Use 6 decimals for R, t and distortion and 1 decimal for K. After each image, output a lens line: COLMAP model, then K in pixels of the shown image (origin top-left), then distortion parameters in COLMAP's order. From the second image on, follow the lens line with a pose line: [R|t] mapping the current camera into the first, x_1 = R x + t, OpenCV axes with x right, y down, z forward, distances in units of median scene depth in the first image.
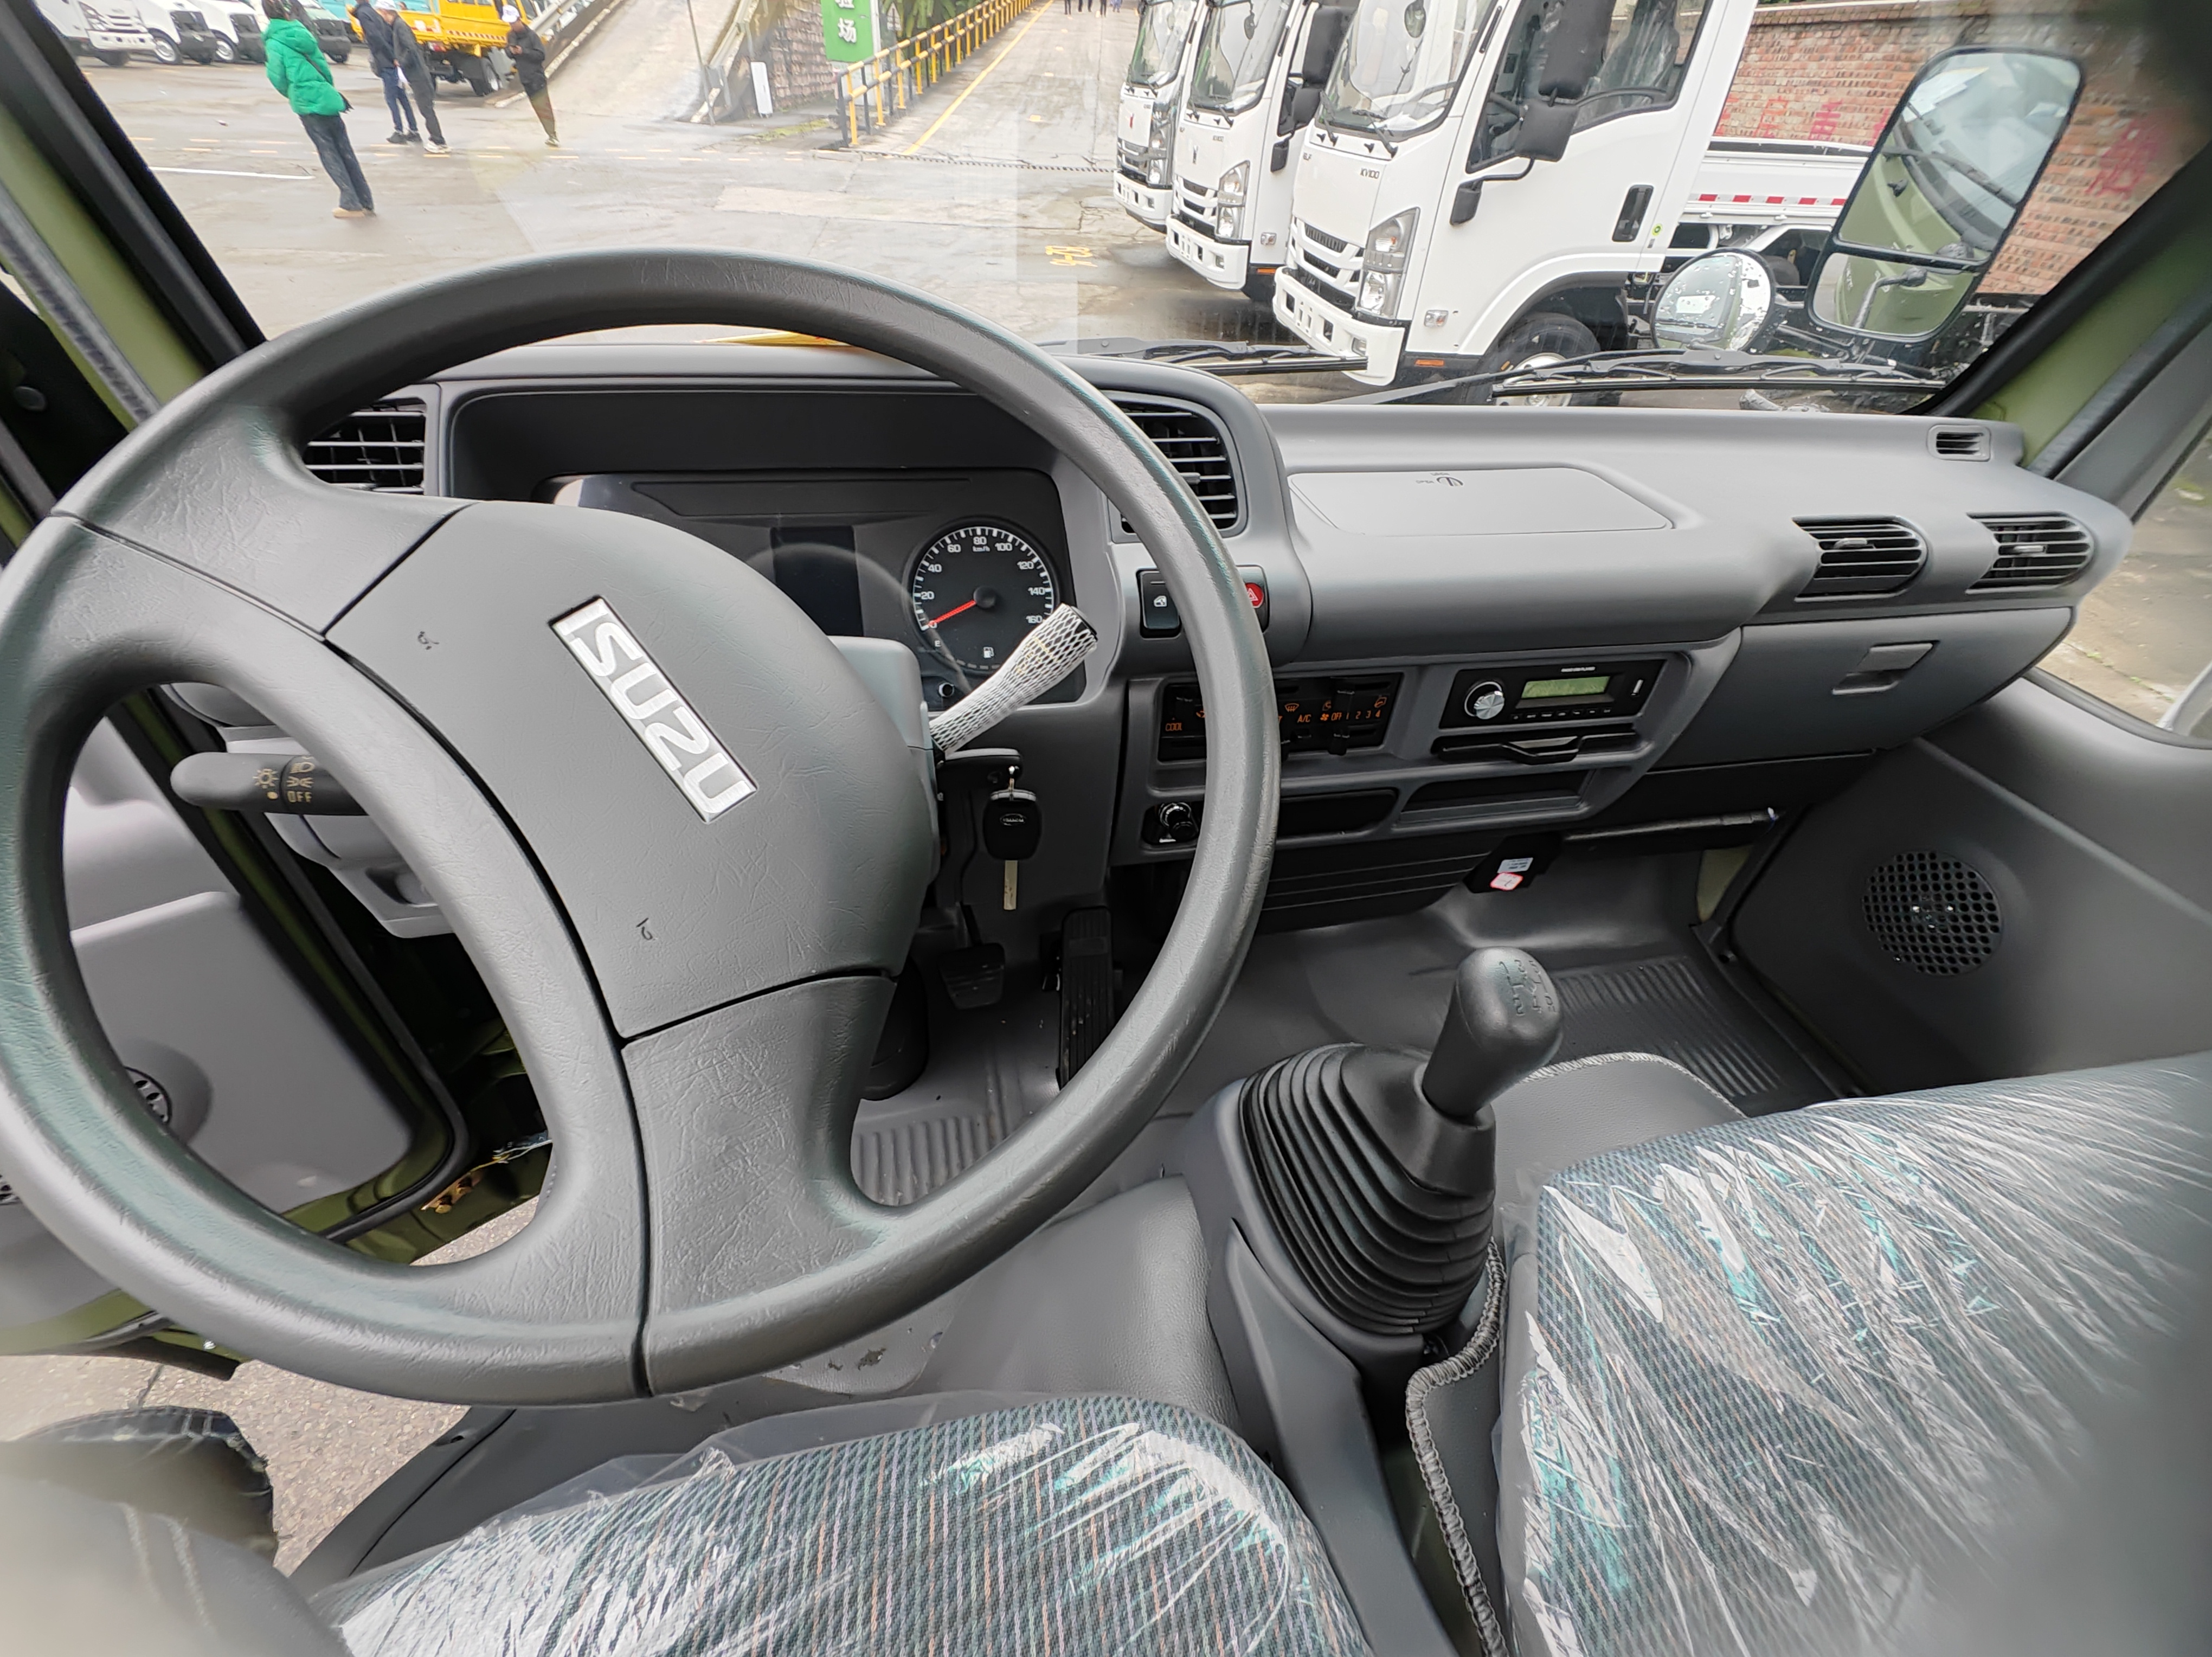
lens RADIAL K [[904.6, 0, 1101.8], [0, 904.6, 834.6], [0, 0, 1]] dist [-0.000404, -0.000016]
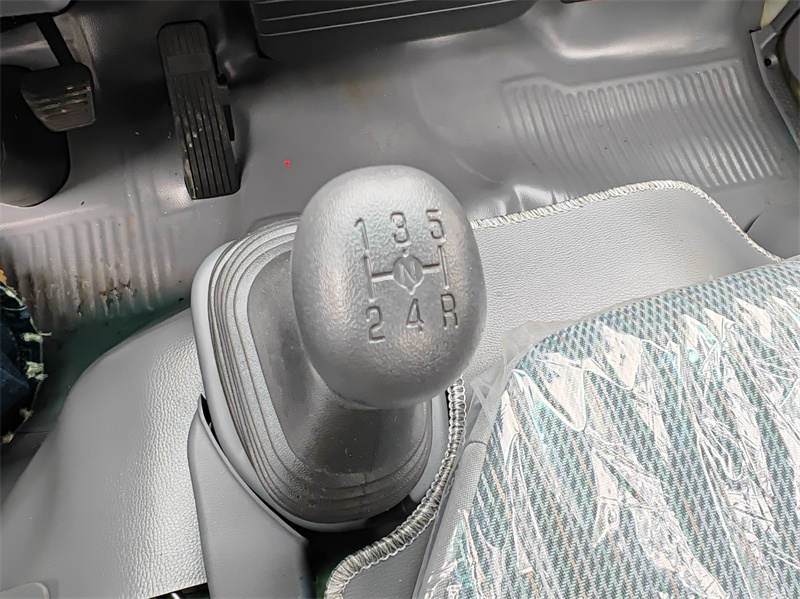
lens RADIAL K [[532.2, 0, 401.6], [0, 532.2, 299.7], [0, 0, 1]] dist [-0.008741, 0.008943]
pose [[0.998364, -0.030361, 0.048454, 0.174520], [-0.001469, 0.833486, 0.552539, 0.011792], [-0.057161, -0.551707, 0.832077, 0.294333]]
